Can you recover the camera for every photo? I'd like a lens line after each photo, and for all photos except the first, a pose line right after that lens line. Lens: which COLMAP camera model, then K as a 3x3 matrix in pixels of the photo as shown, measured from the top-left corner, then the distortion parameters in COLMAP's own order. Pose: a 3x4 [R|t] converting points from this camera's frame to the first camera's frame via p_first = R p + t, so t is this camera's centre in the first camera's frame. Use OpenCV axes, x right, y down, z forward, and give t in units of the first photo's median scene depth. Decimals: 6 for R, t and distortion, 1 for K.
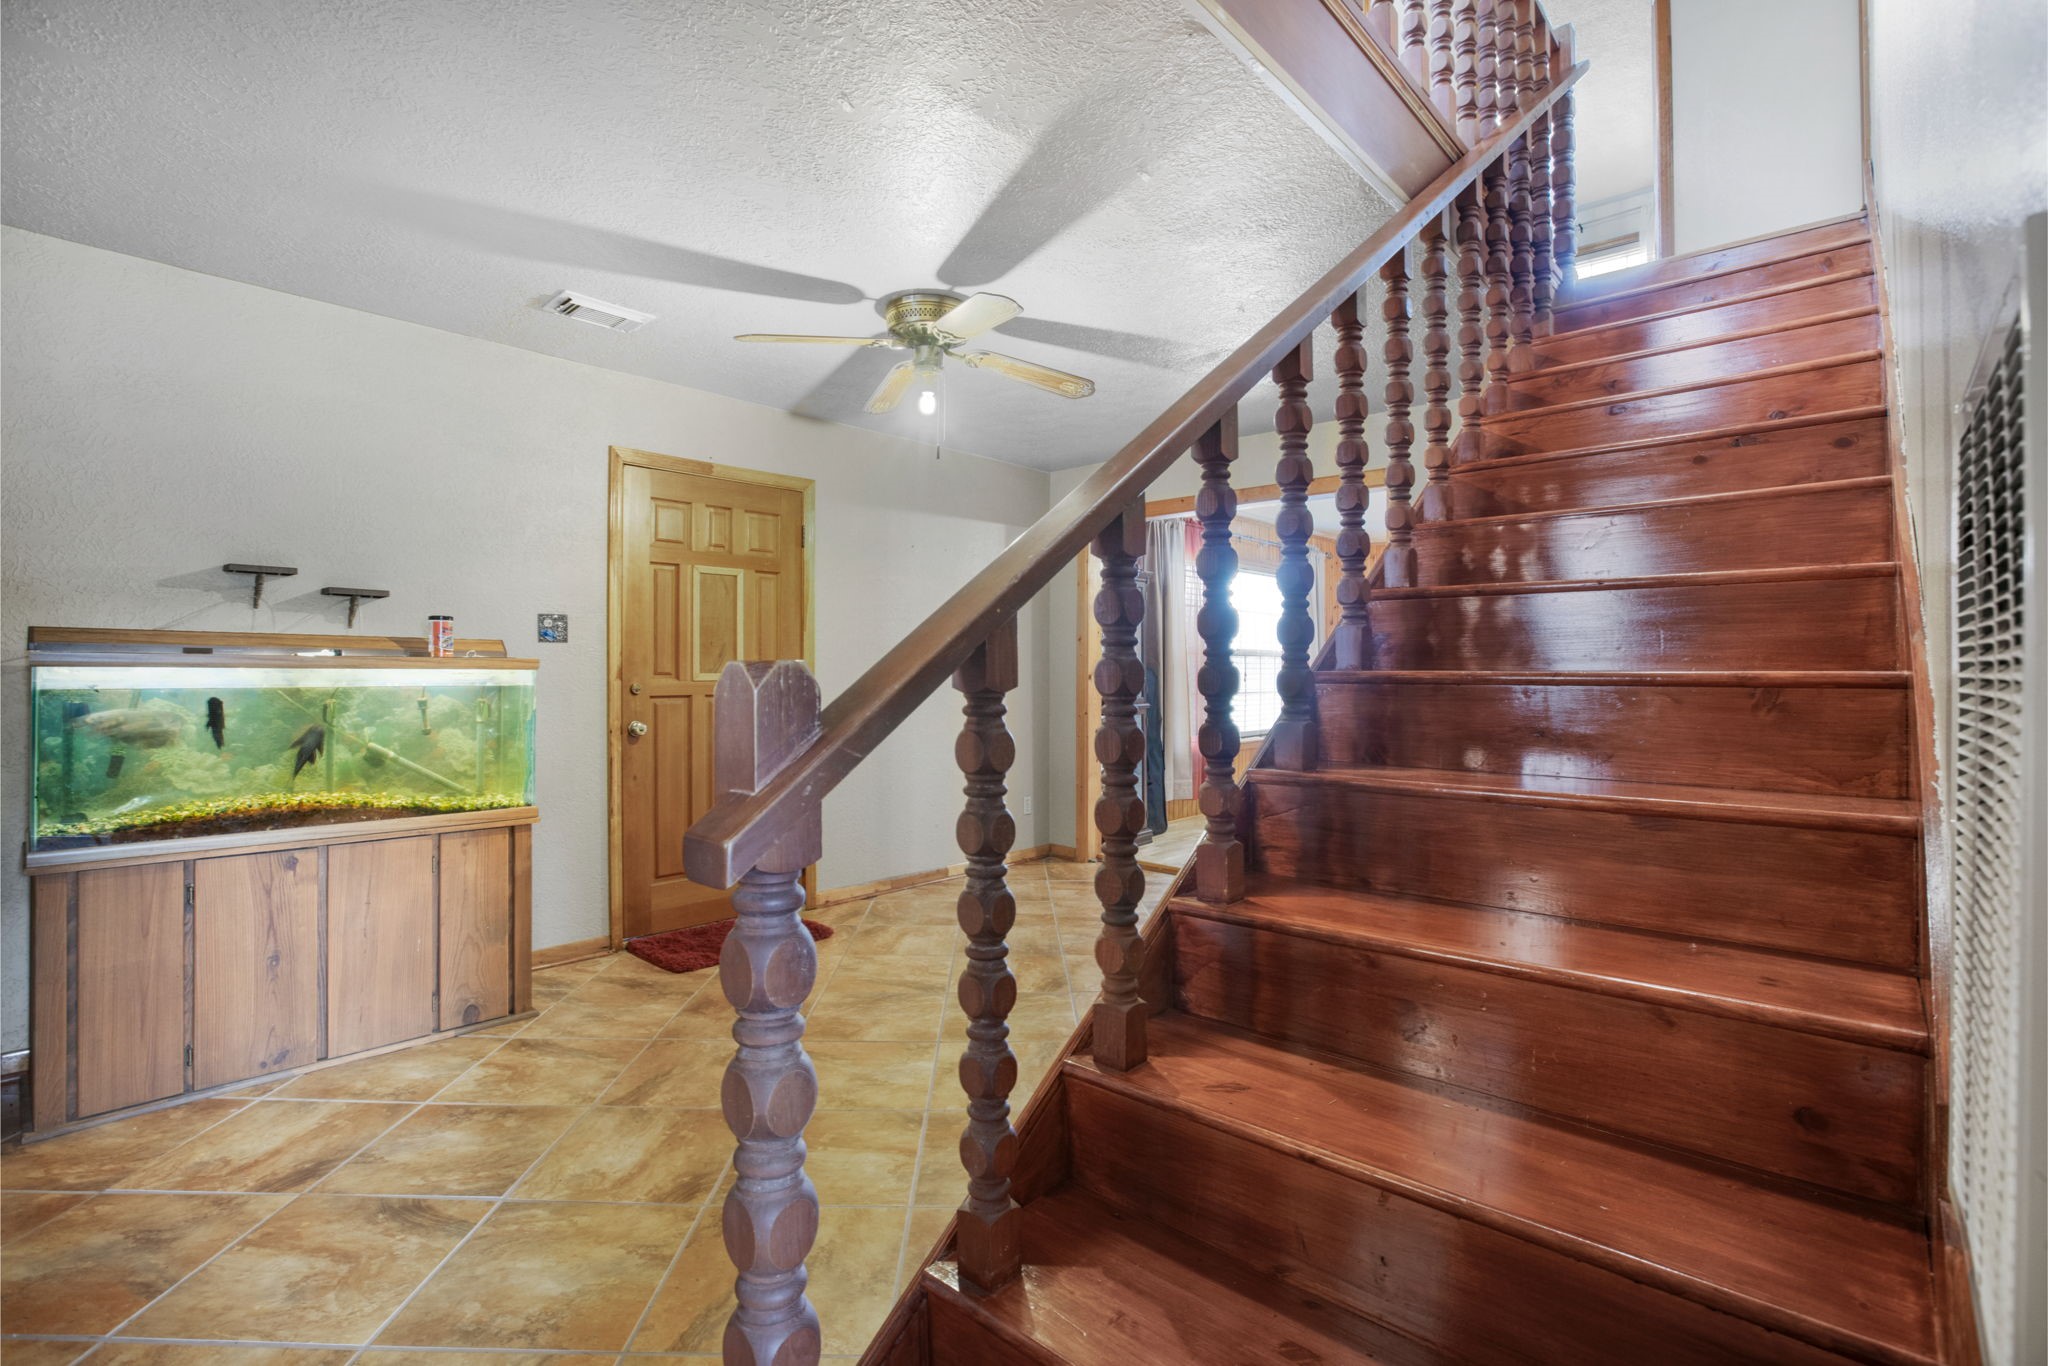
lens RADIAL K [[957.2, 0, 1026.0], [0, 957.2, 671.1], [0, 0, 1]] dist [-0.048328, 0.007811]
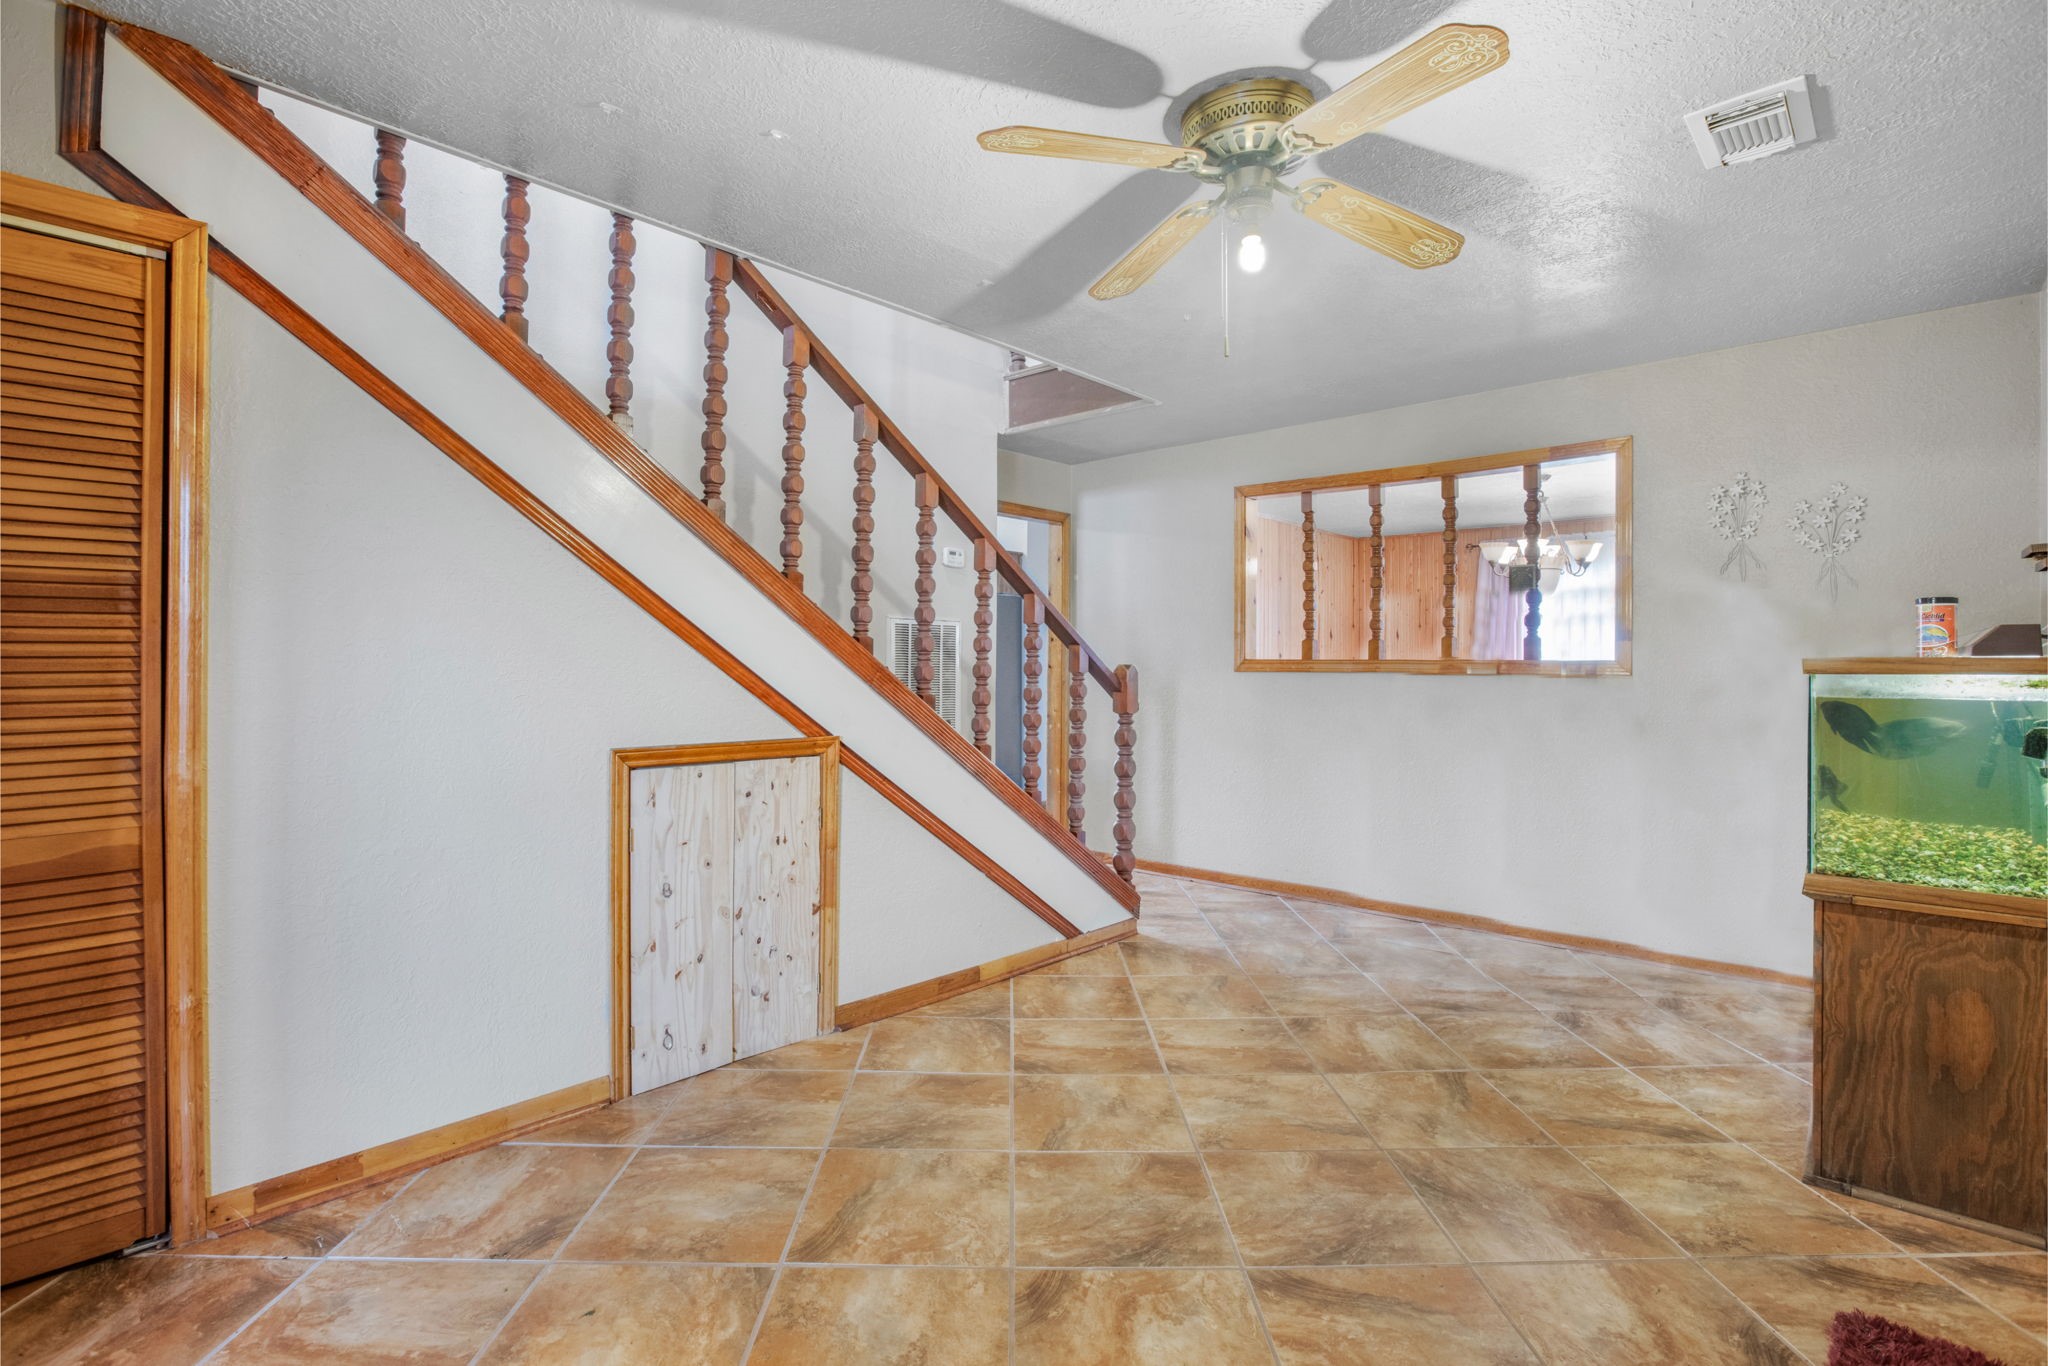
lens RADIAL K [[957.2, 0, 1026.0], [0, 957.2, 671.1], [0, 0, 1]] dist [-0.048328, 0.007811]
pose [[-0.999913, -0.009254, 0.009371, 0.050807], [-0.009185, 0.999930, 0.007392, -0.003874], [-0.009439, 0.007306, -0.999929, 2.048360]]
